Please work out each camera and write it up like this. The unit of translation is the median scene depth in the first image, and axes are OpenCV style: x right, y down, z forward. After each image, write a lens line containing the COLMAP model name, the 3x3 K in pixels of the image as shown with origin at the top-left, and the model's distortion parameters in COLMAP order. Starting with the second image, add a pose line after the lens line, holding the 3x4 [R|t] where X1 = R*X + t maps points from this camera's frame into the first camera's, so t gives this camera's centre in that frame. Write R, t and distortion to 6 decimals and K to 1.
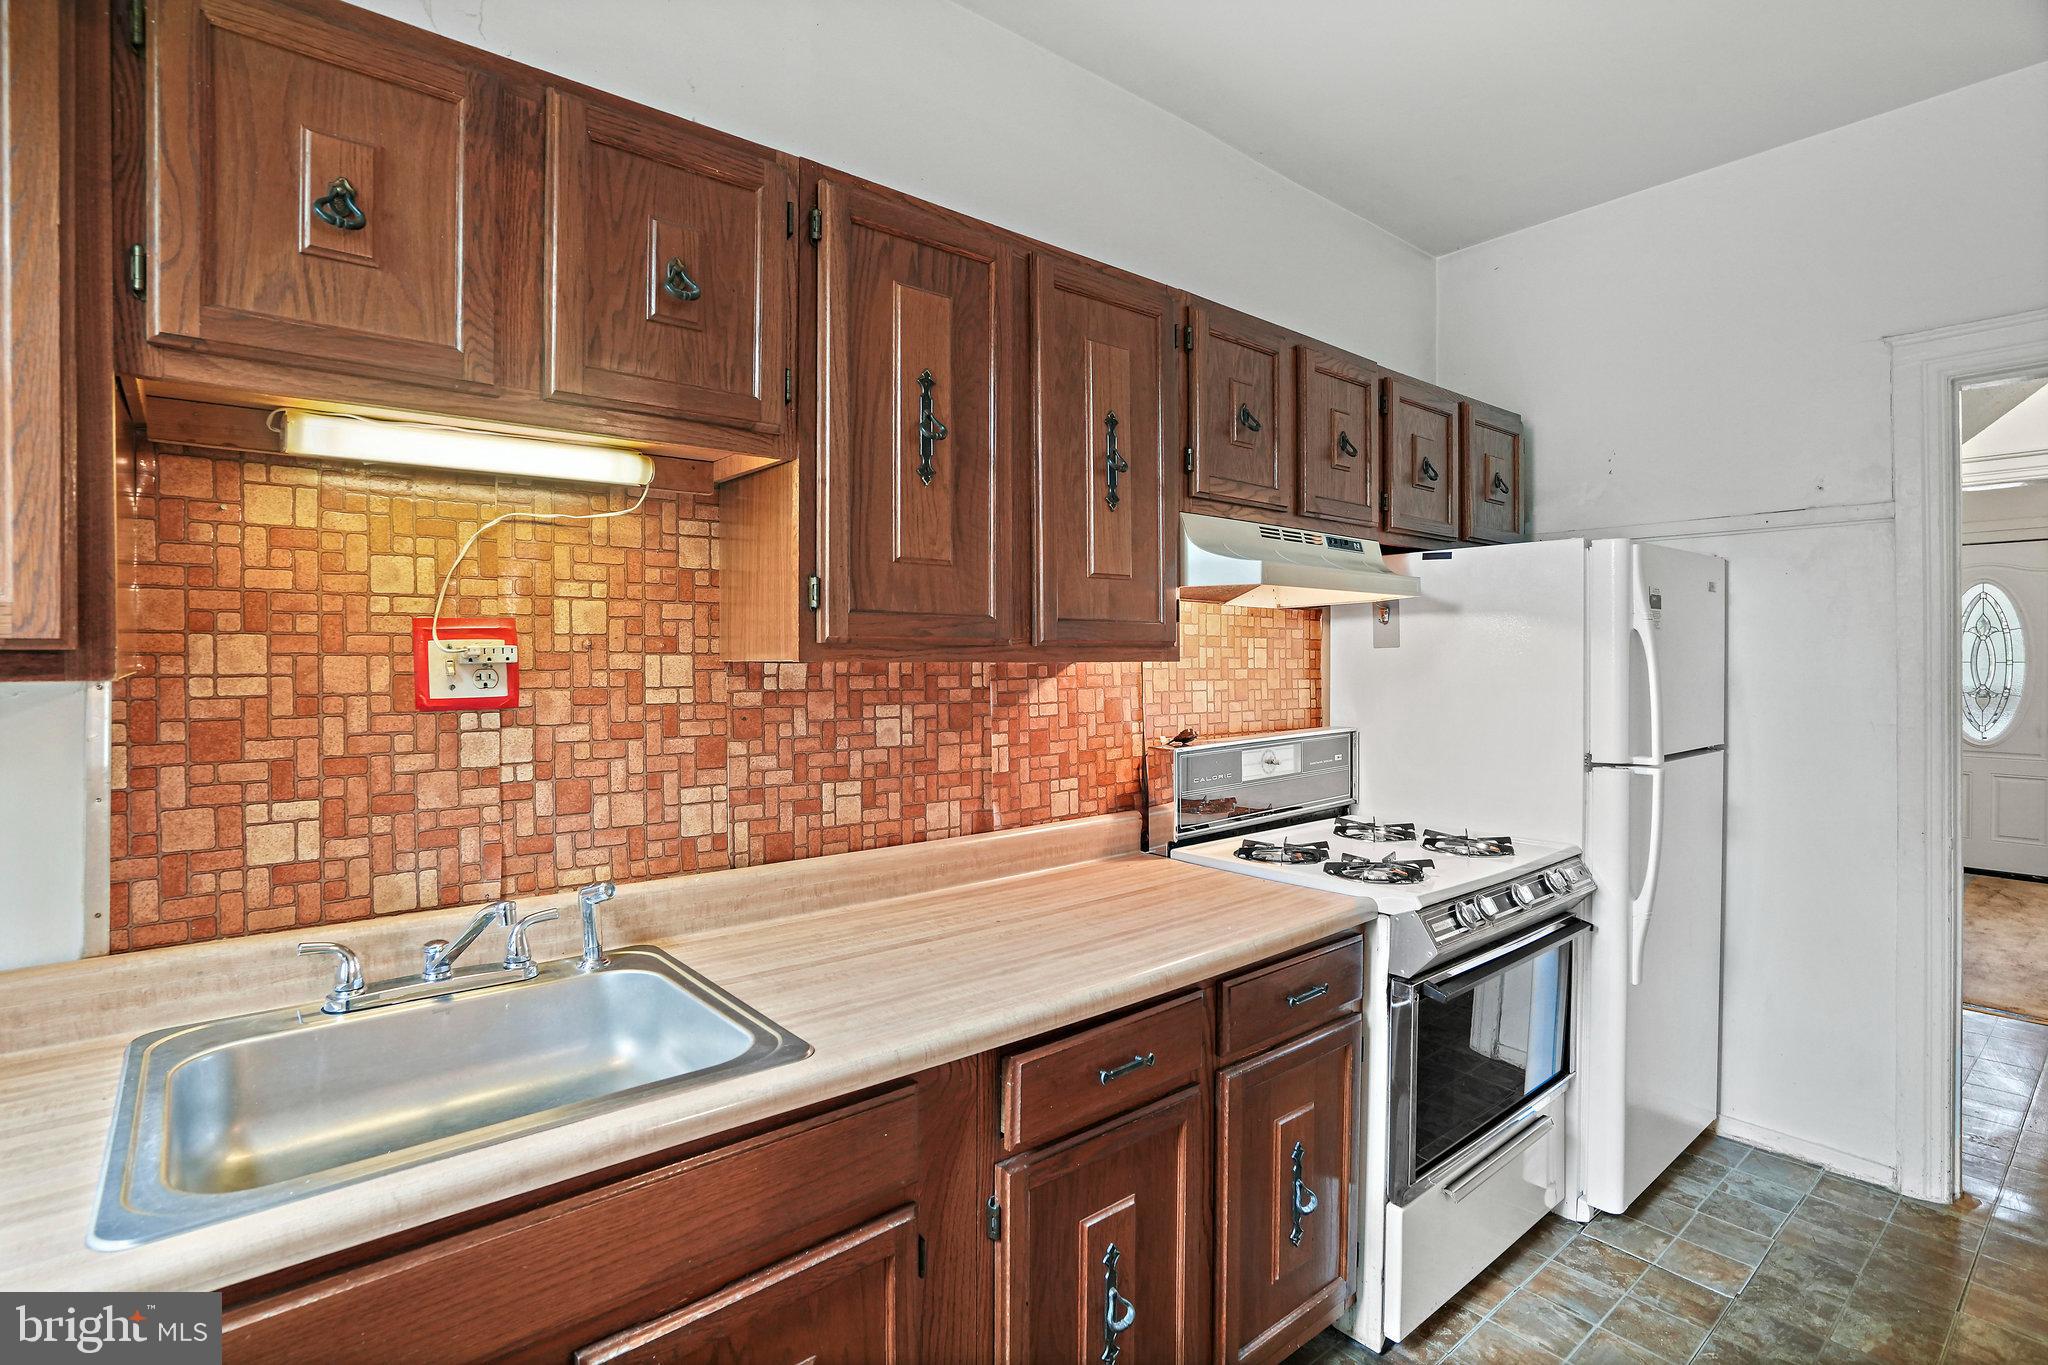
lens RADIAL K [[974.5, 0, 1035.9], [0, 974.5, 667.2], [0, 0, 1]] dist [-0.045925, 0.016162]
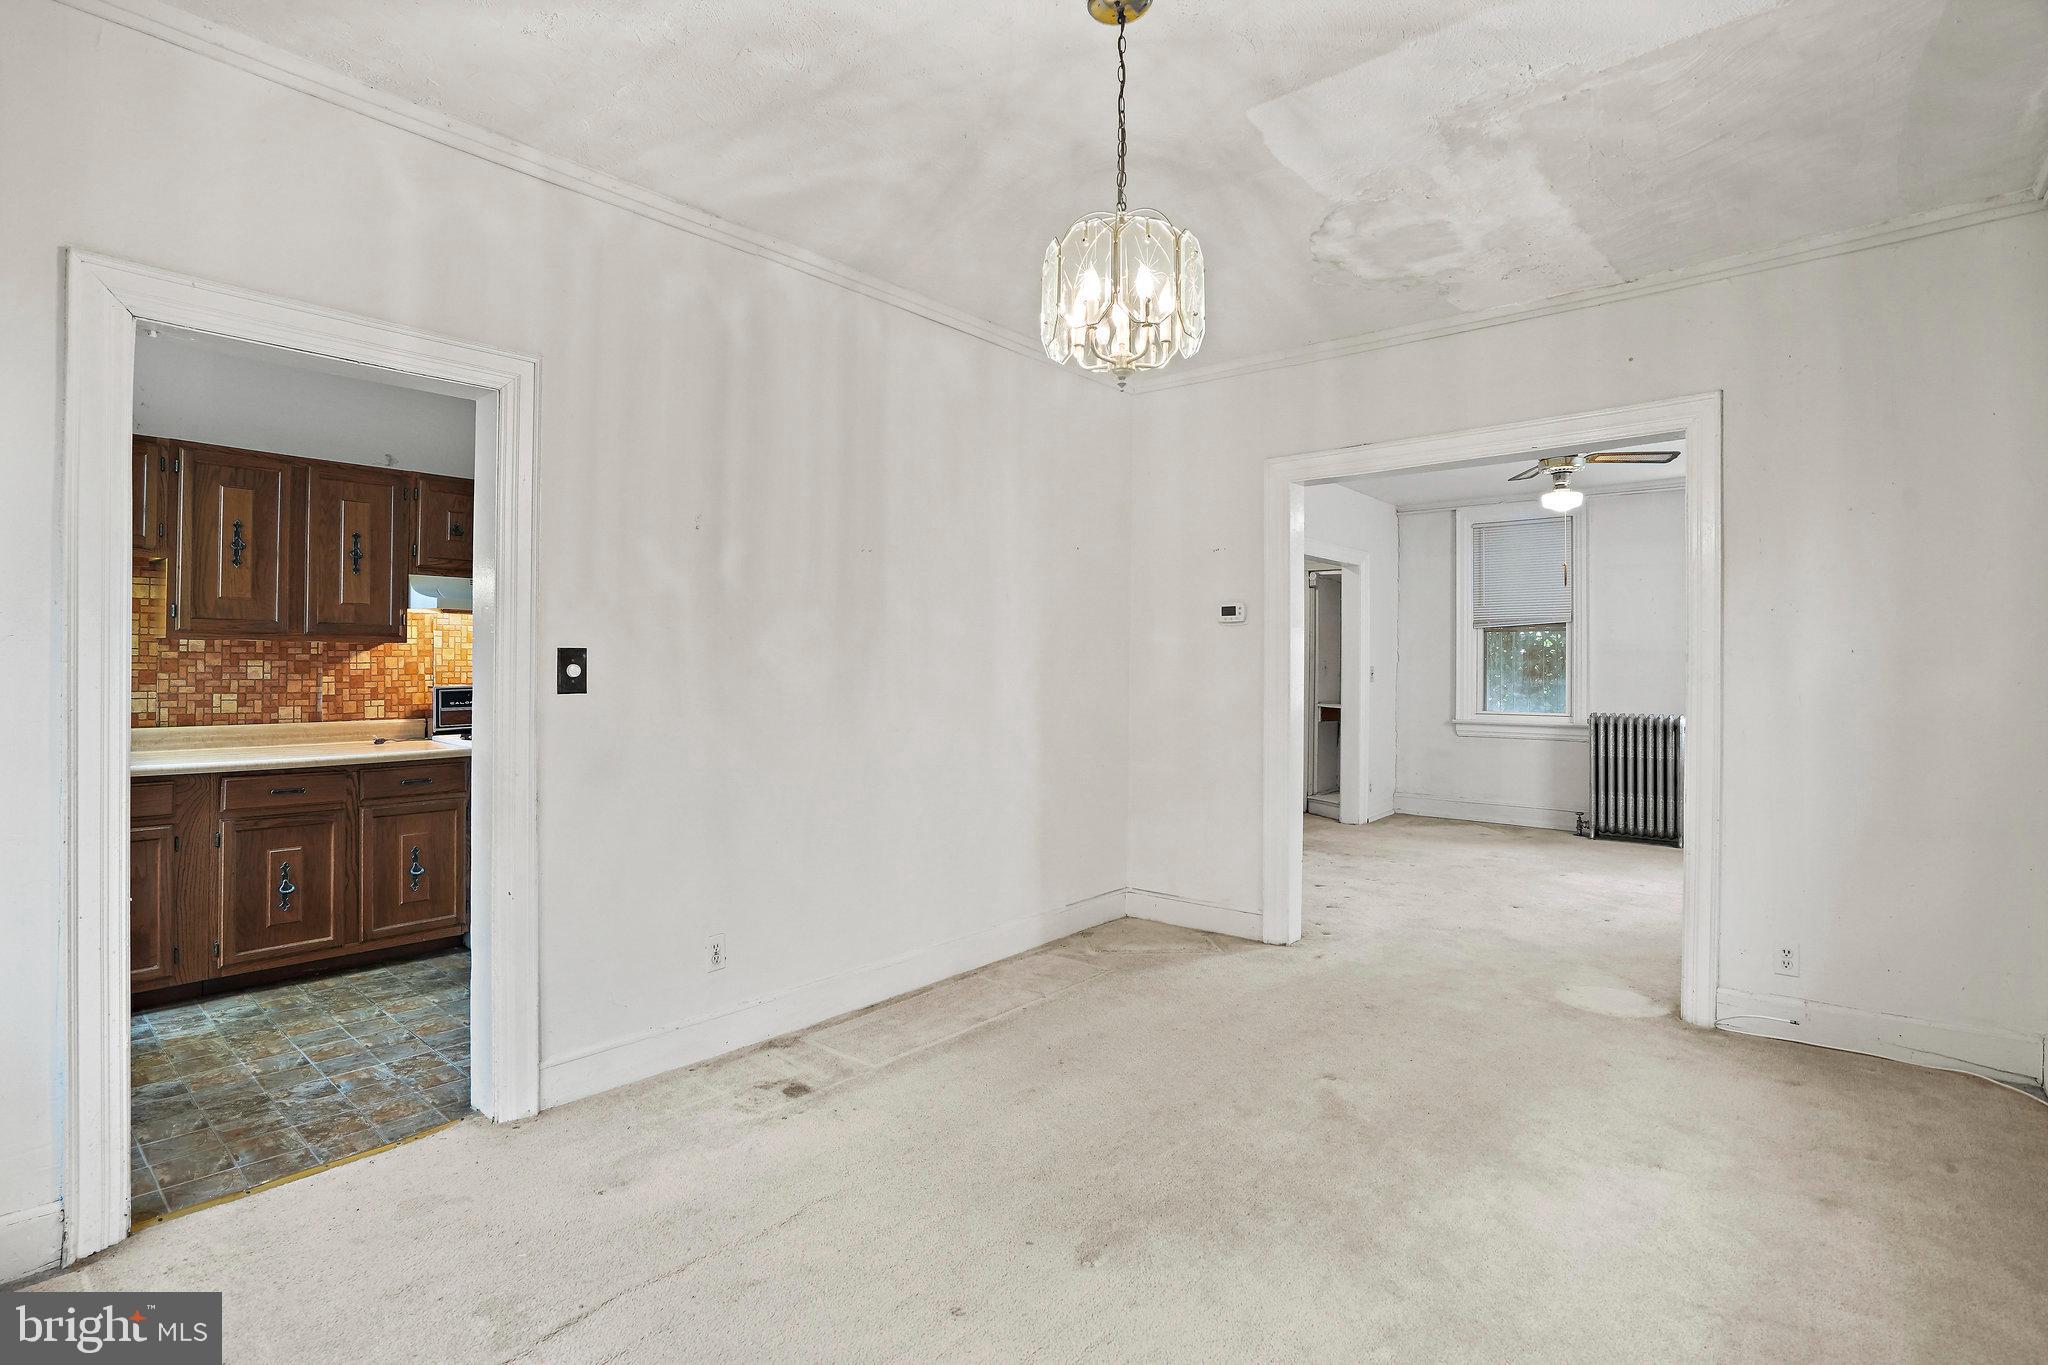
lens RADIAL K [[974.5, 0, 1018.4], [0, 974.5, 668.6], [0, 0, 1]] dist [-0.045925, 0.016162]
pose [[0.986344, 0.013345, 0.164156, 1.226054], [-0.013131, 0.999911, -0.002389, 0.041318], [-0.164173, 0.000200, 0.986432, -1.439366]]
